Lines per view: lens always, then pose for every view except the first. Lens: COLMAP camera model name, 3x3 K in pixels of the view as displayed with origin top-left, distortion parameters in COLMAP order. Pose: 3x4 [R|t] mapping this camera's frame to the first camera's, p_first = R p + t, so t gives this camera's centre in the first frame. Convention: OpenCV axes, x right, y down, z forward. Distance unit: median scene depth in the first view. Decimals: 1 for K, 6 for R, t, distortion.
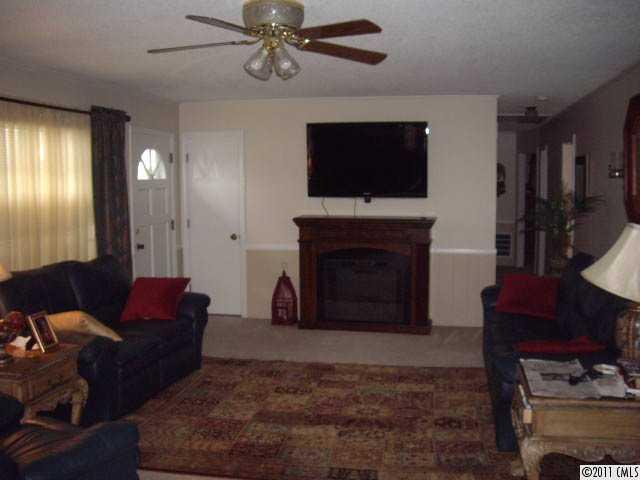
lens RADIAL K [[710.7, 0, 320.0], [0, 710.7, 240.0], [0, 0, 1]] dist [-0.204529, 0.015449]
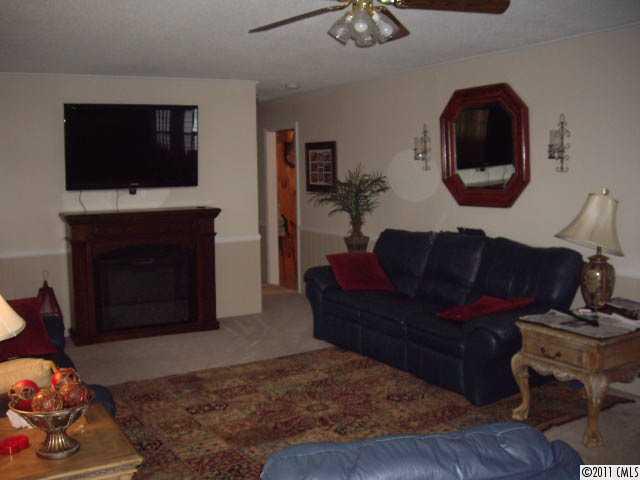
lens RADIAL K [[710.7, 0, 320.0], [0, 710.7, 240.0], [0, 0, 1]] dist [-0.204529, 0.015449]
pose [[0.746428, -0.082358, 0.660350, -0.353940], [0.073923, 0.996433, 0.040714, -0.013822], [-0.661348, 0.018425, 0.749853, 0.180674]]
